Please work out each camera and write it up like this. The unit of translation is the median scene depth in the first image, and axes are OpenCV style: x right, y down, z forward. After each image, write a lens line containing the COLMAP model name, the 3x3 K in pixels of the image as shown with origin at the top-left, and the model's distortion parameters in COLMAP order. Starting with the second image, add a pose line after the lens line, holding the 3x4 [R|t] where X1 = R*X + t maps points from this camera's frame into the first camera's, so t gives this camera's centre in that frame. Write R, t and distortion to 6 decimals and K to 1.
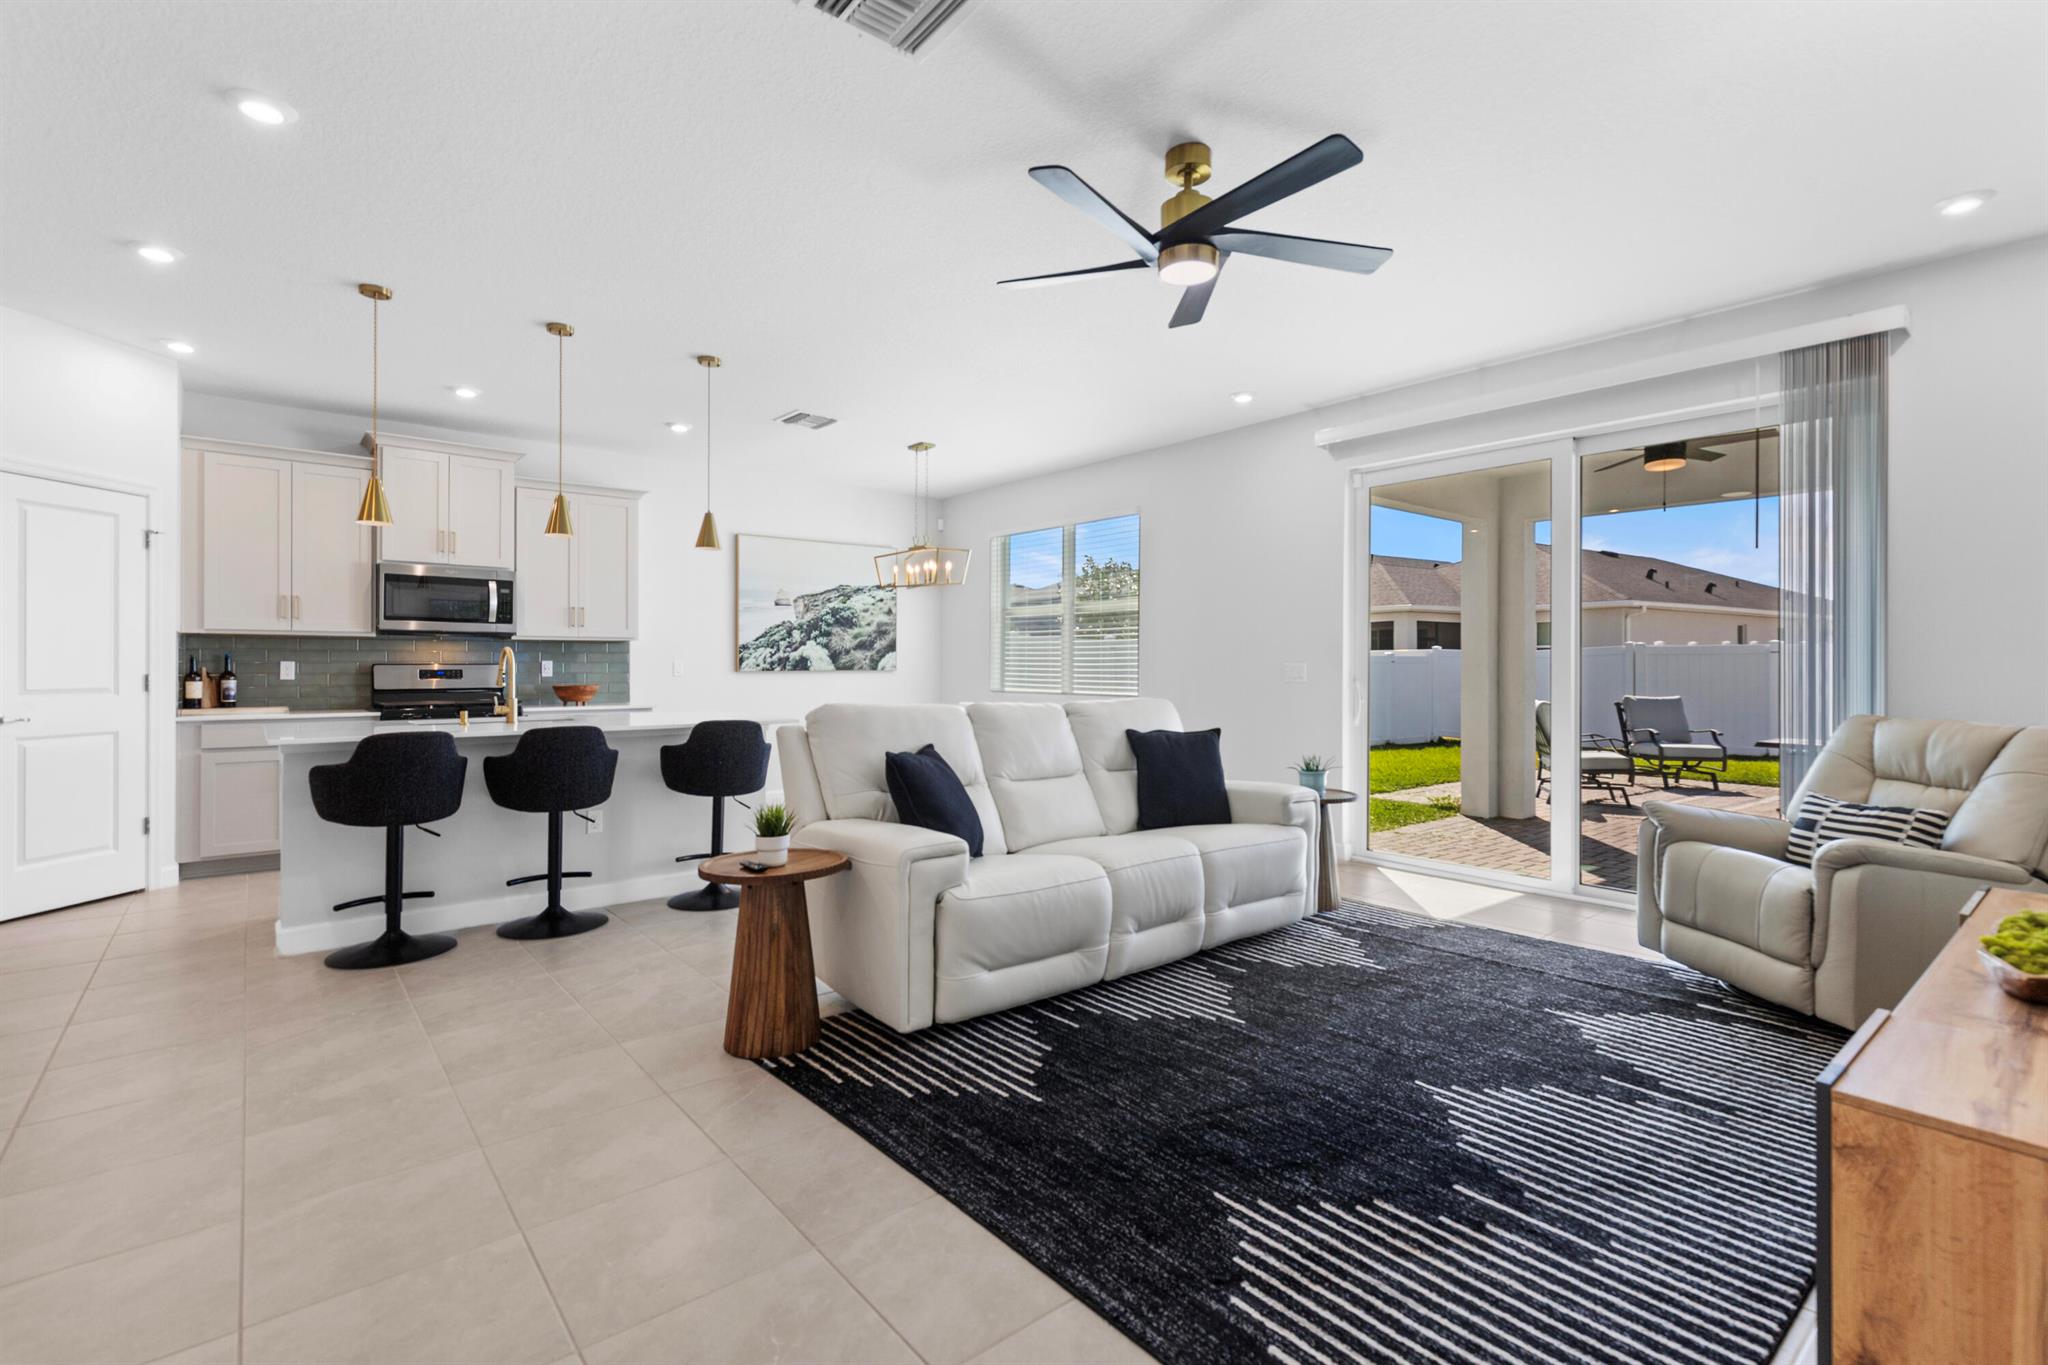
lens RADIAL K [[938.0, 0, 1022.8], [0, 938.0, 668.2], [0, 0, 1]] dist [0.004665, -0.000580]
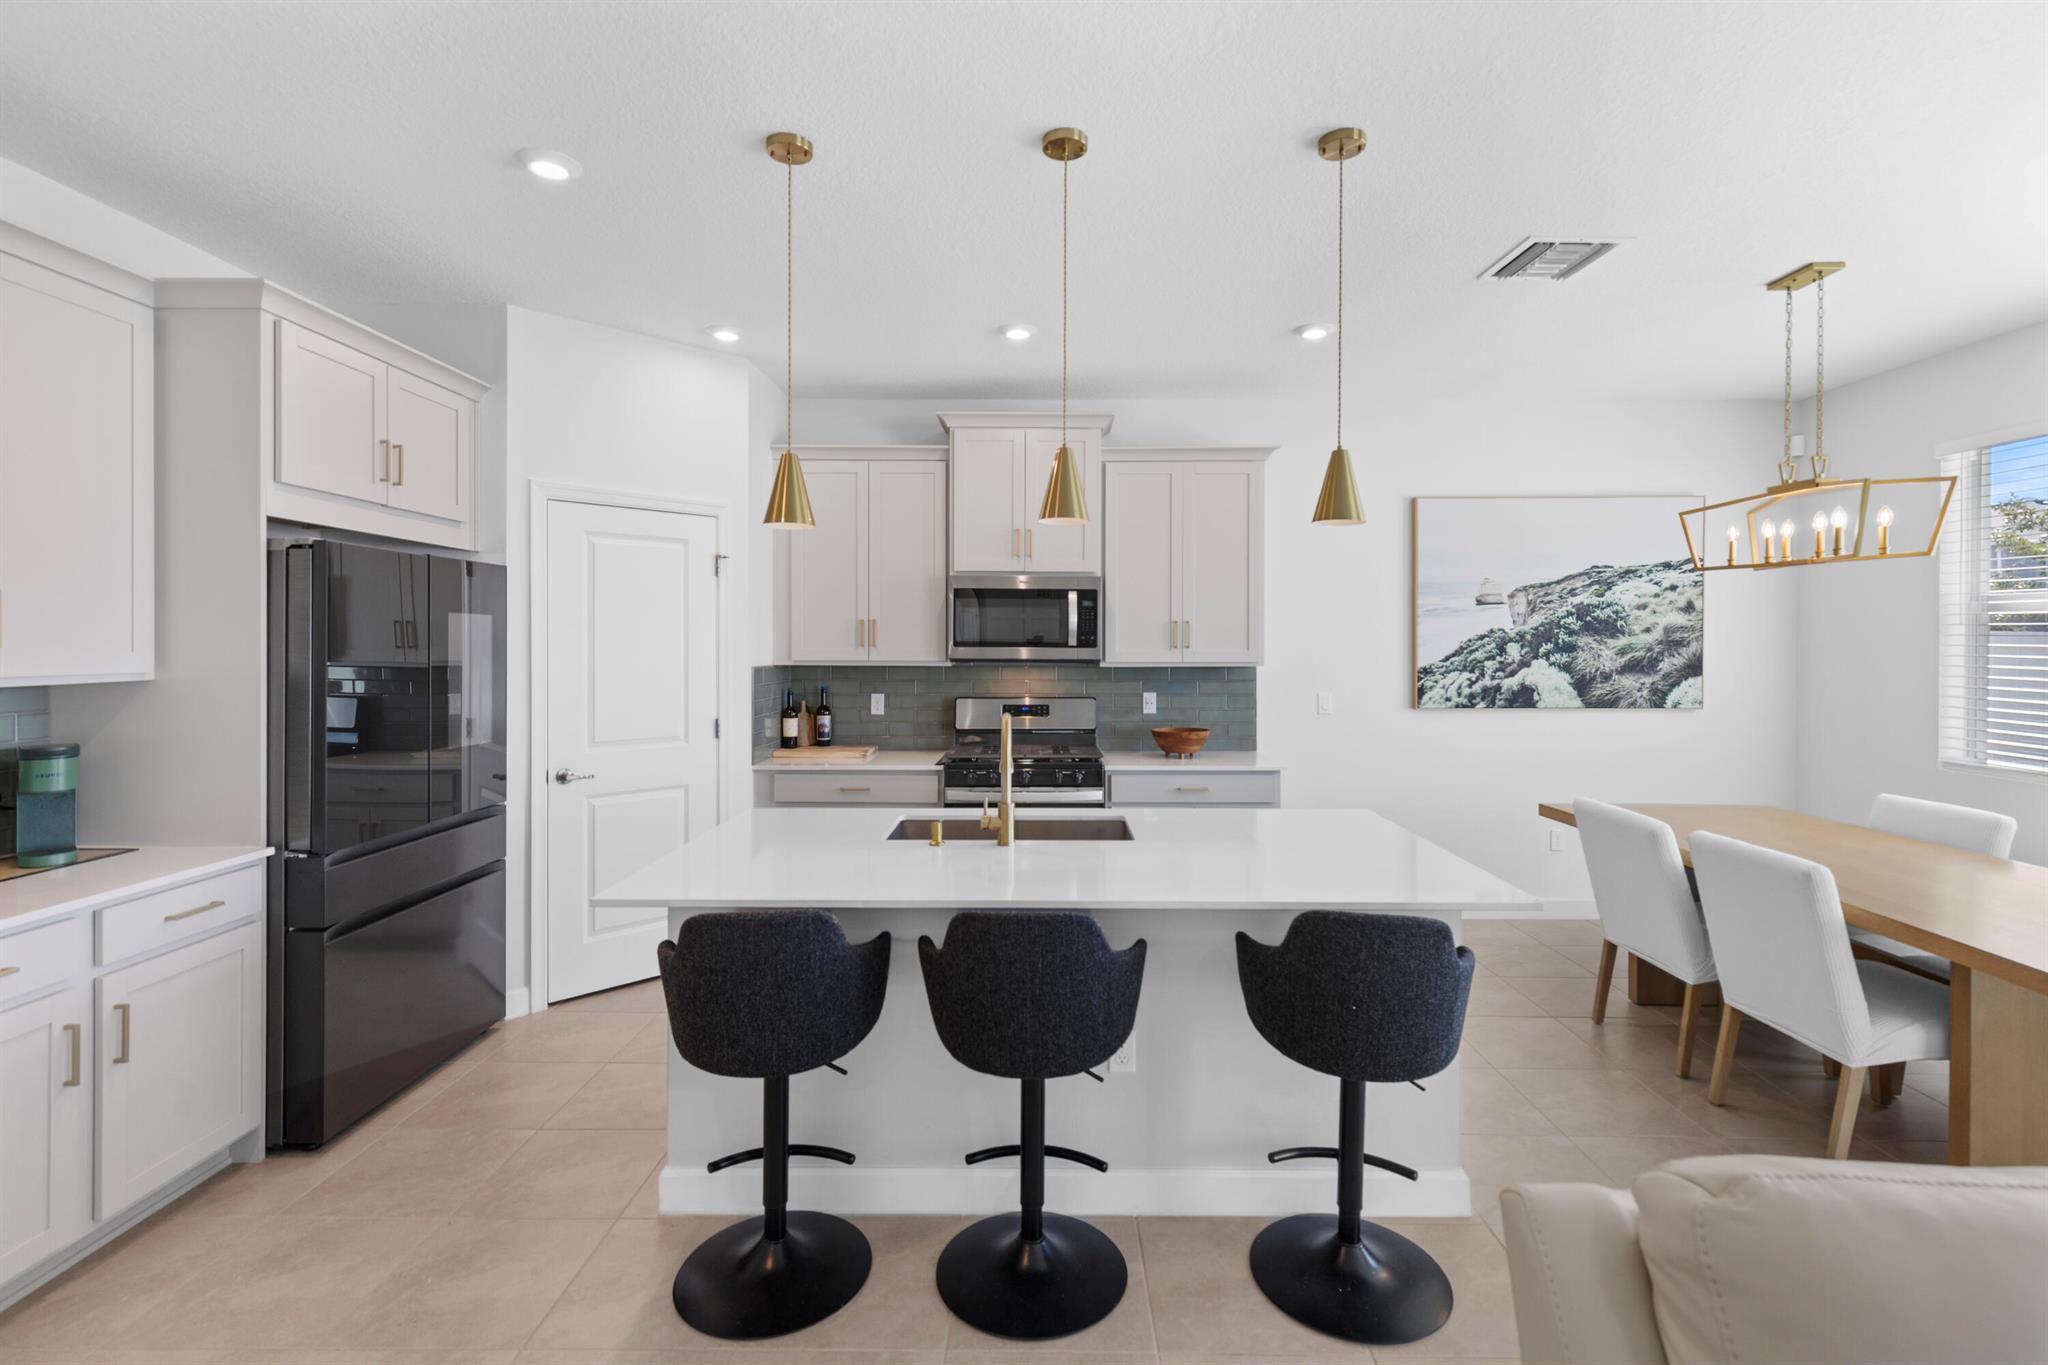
lens RADIAL K [[938.0, 0, 1033.3], [0, 938.0, 644.7], [0, 0, 1]] dist [0.004665, -0.000580]
pose [[0.768563, -0.000669, -0.639774, -0.098929], [-0.000636, 0.999998, -0.001810, -0.042912], [0.639774, 0.001798, 0.768561, 0.358208]]
